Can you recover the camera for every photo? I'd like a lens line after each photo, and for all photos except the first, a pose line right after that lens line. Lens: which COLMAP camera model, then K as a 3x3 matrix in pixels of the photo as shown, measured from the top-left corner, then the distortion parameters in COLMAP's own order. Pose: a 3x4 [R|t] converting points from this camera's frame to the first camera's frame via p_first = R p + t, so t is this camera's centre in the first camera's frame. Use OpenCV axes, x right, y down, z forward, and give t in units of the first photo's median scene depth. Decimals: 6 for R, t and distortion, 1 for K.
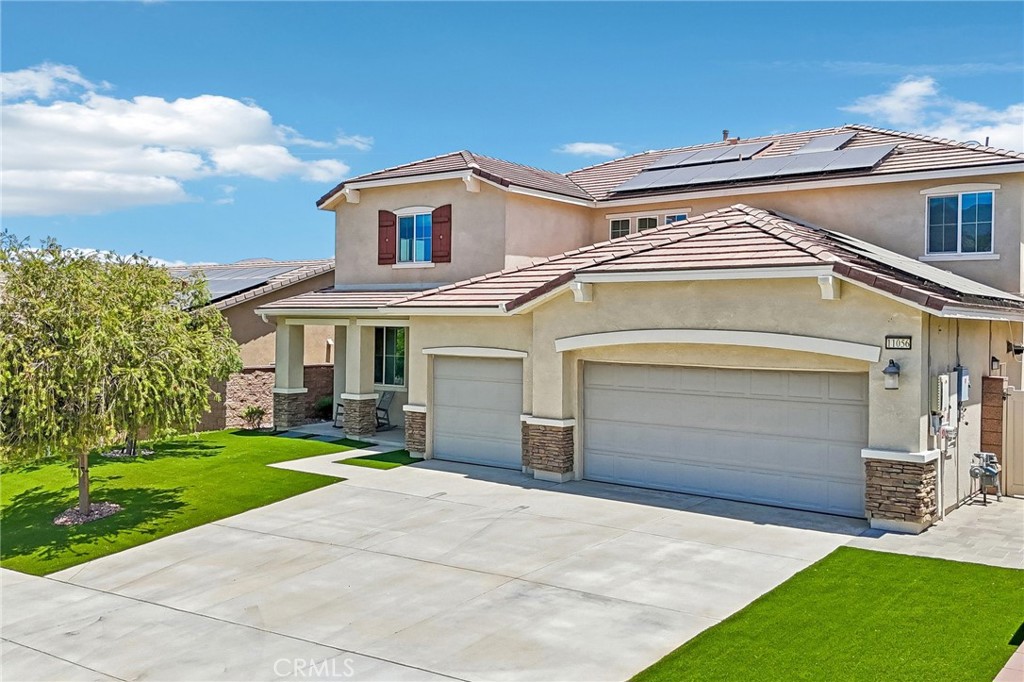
lens RADIAL K [[930.6, 0, 517.3], [0, 930.6, 324.4], [0, 0, 1]] dist [0.143244, -0.247766]
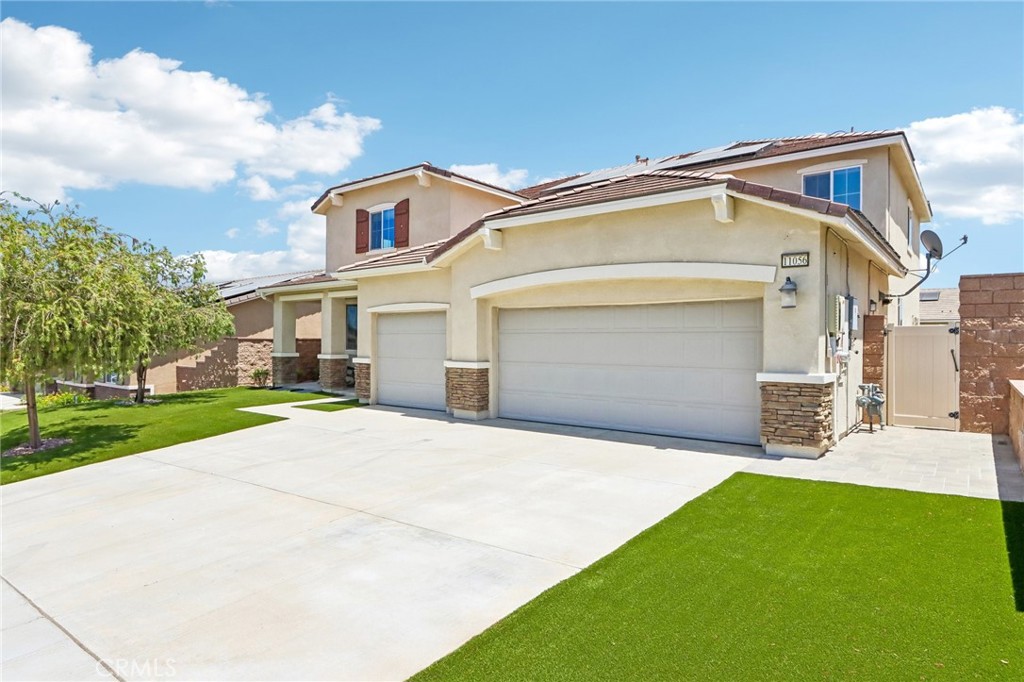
lens RADIAL K [[596.7, 0, 512.0], [0, 596.7, 341.0], [0, 0, 1]] dist [-0.005856, -0.000568]
pose [[0.999919, -0.005389, -0.011518, 0.101032], [0.005374, 0.999985, -0.001273, 0.082380], [0.011525, 0.001211, 0.999933, 0.323610]]
